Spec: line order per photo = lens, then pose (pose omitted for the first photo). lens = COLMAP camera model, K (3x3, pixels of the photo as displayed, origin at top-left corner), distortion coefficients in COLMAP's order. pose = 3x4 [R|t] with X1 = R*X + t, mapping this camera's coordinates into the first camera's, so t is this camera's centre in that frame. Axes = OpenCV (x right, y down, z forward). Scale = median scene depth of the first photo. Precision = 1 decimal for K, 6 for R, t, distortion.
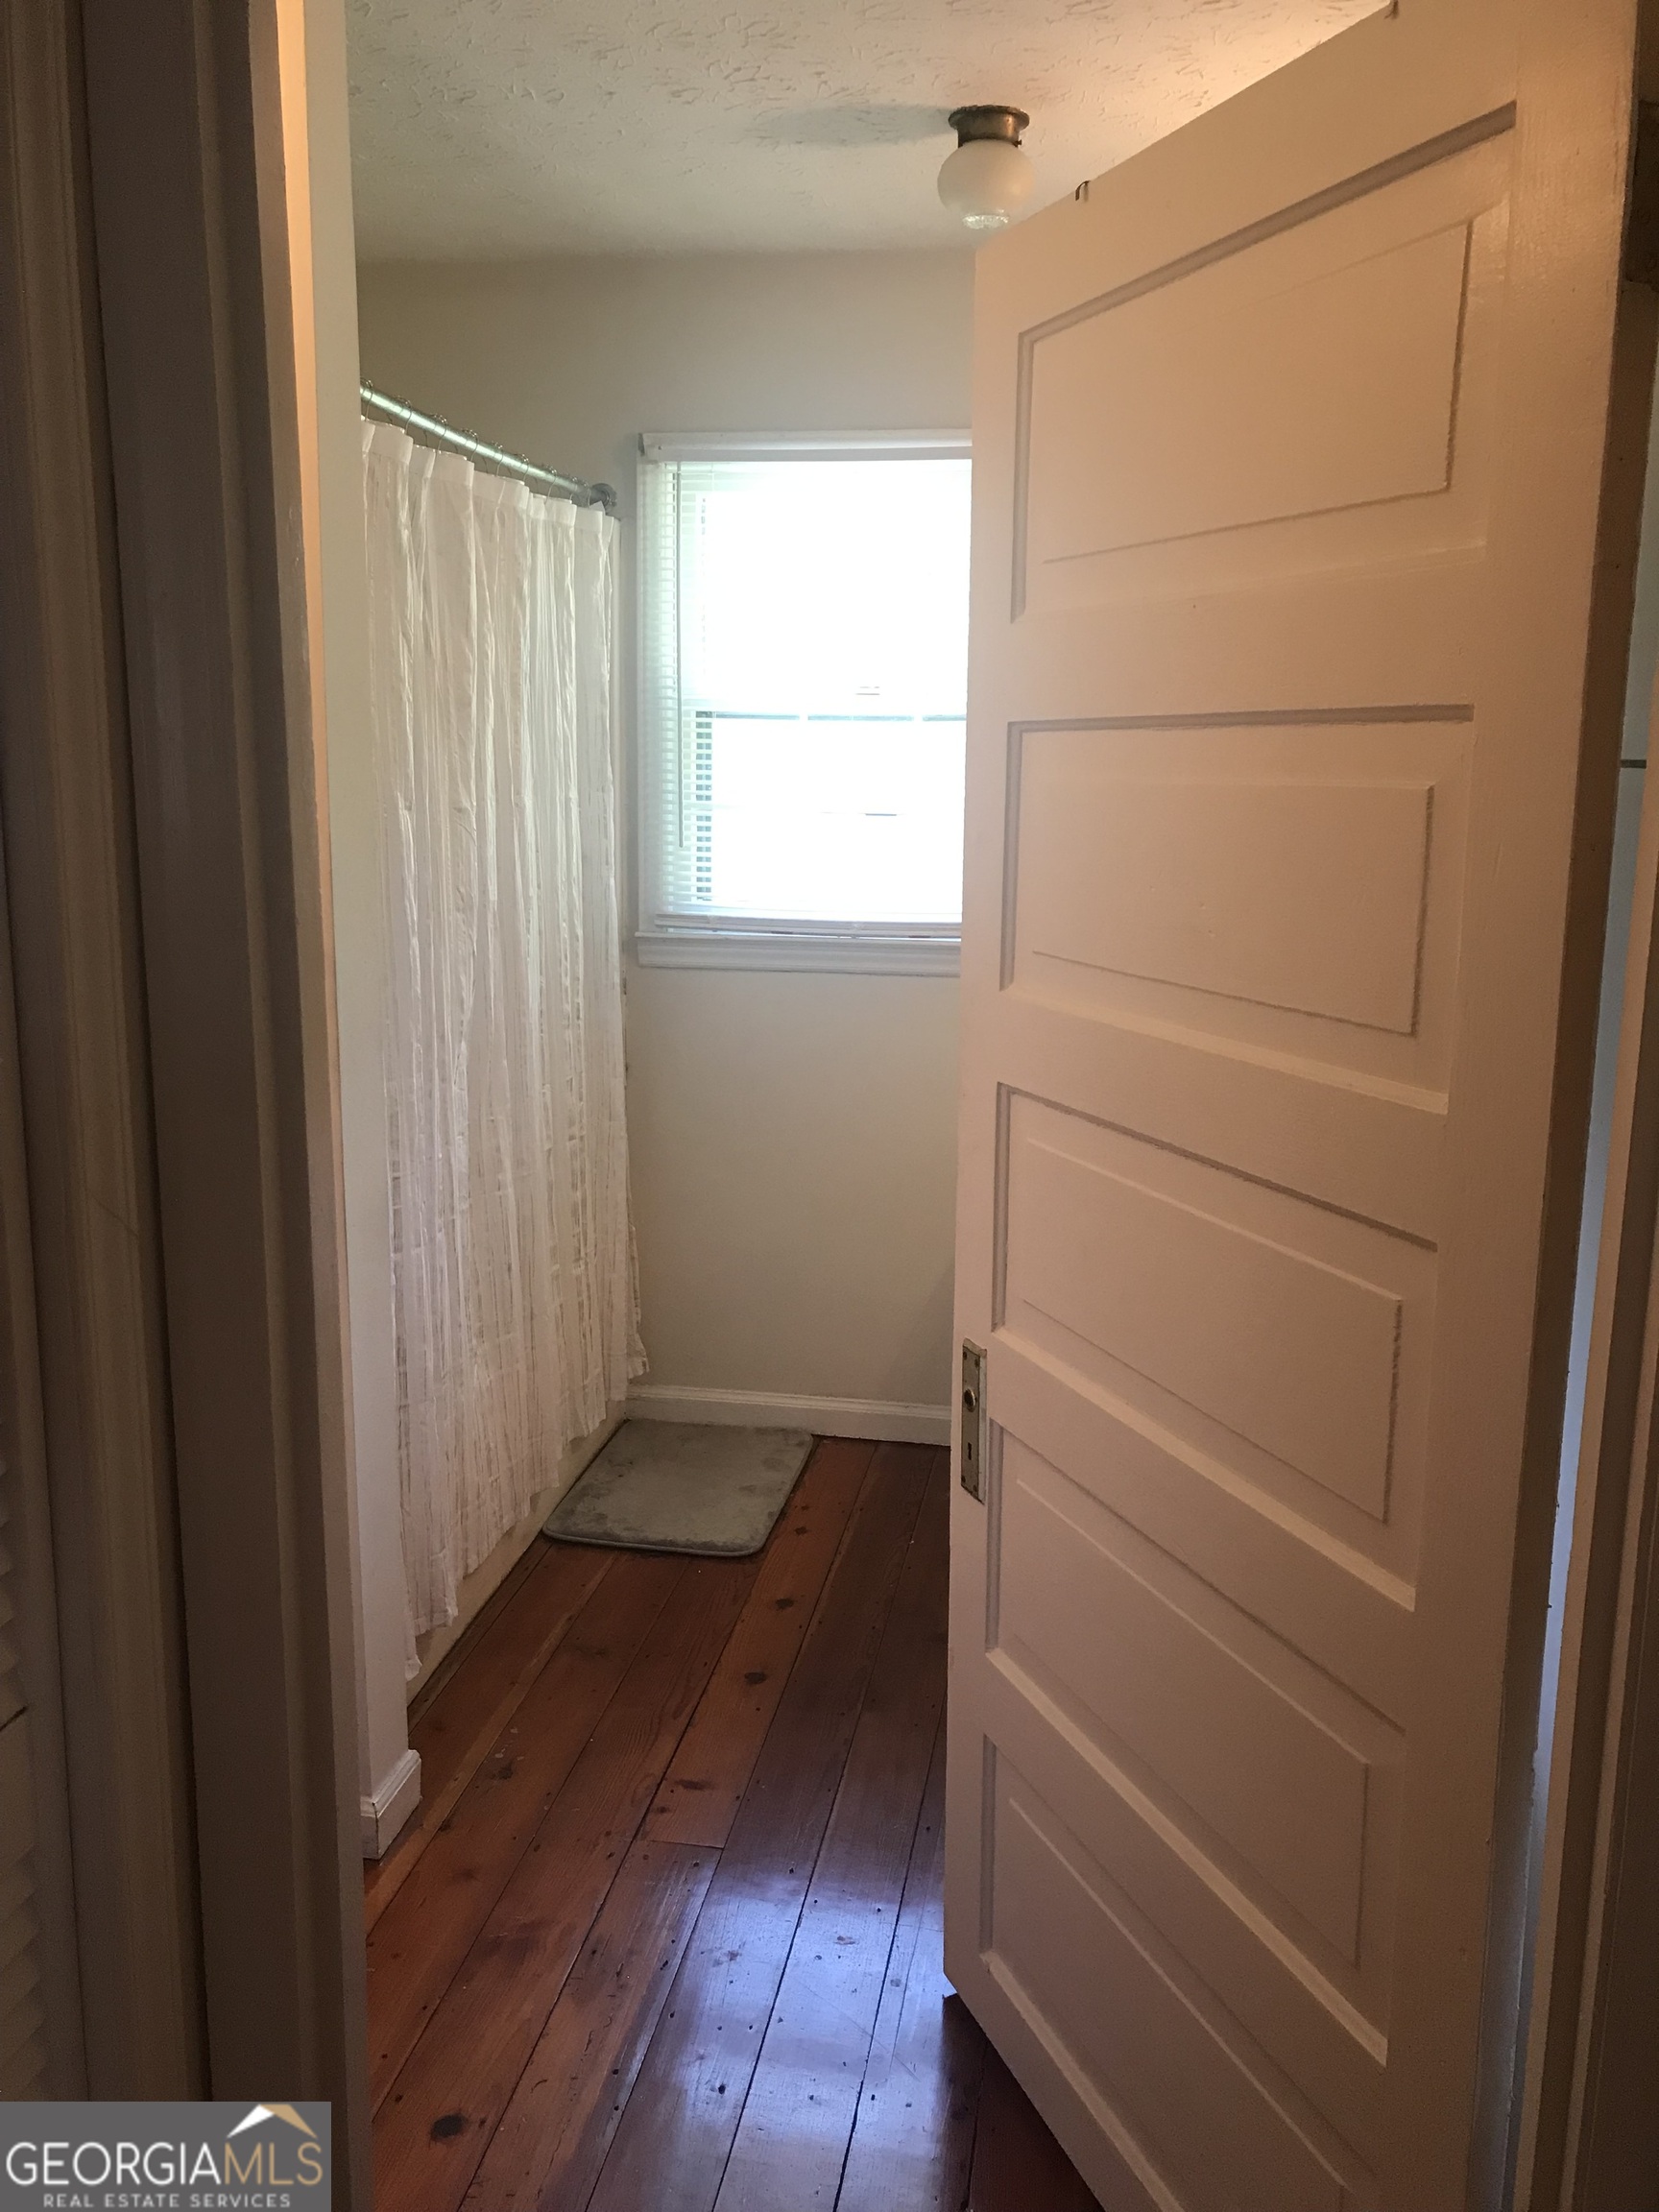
lens RADIAL K [[1791.8, 0, 829.7], [0, 1791.8, 1073.0], [0, 0, 1]] dist [0.095993, -0.594649]
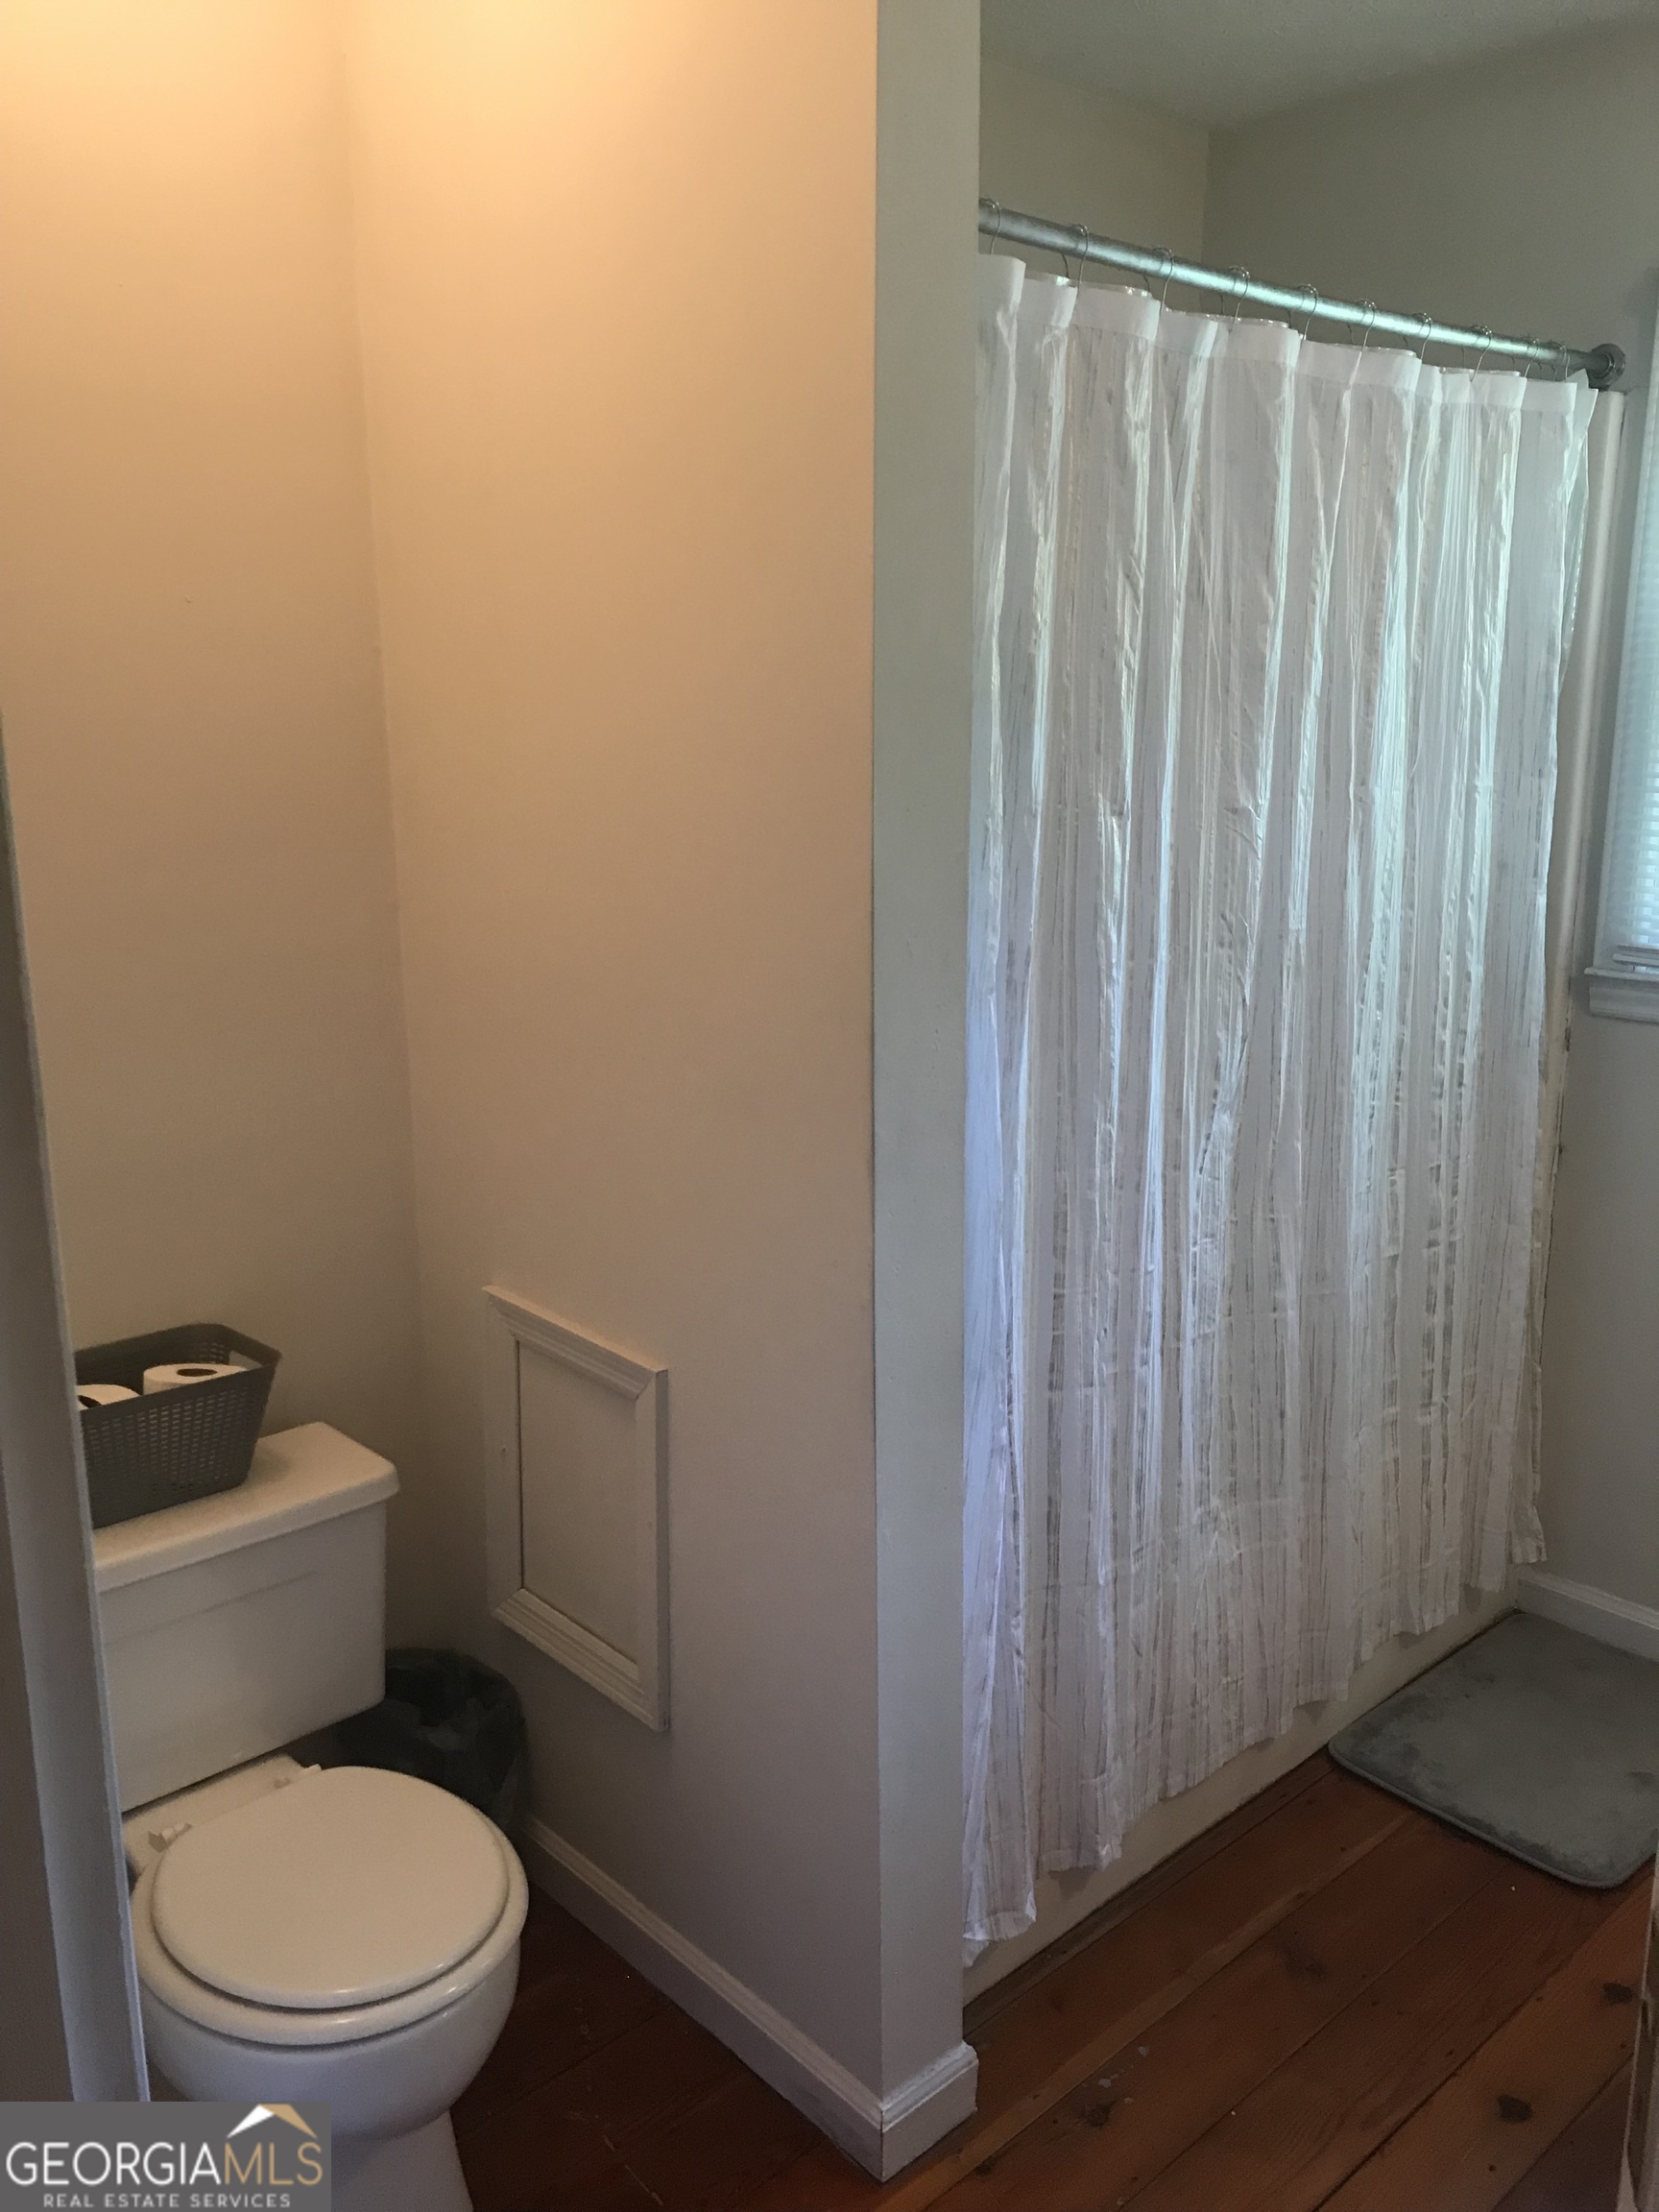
lens RADIAL K [[1811.7, 0, 828.8], [0, 1811.7, 1050.6], [0, 0, 1]] dist [-0.003055, 0.000540]
pose [[0.787820, 0.114887, -0.605095, 0.110269], [-0.100245, 0.993267, 0.058071, -0.065728], [0.607692, 0.014908, 0.794033, 0.269853]]
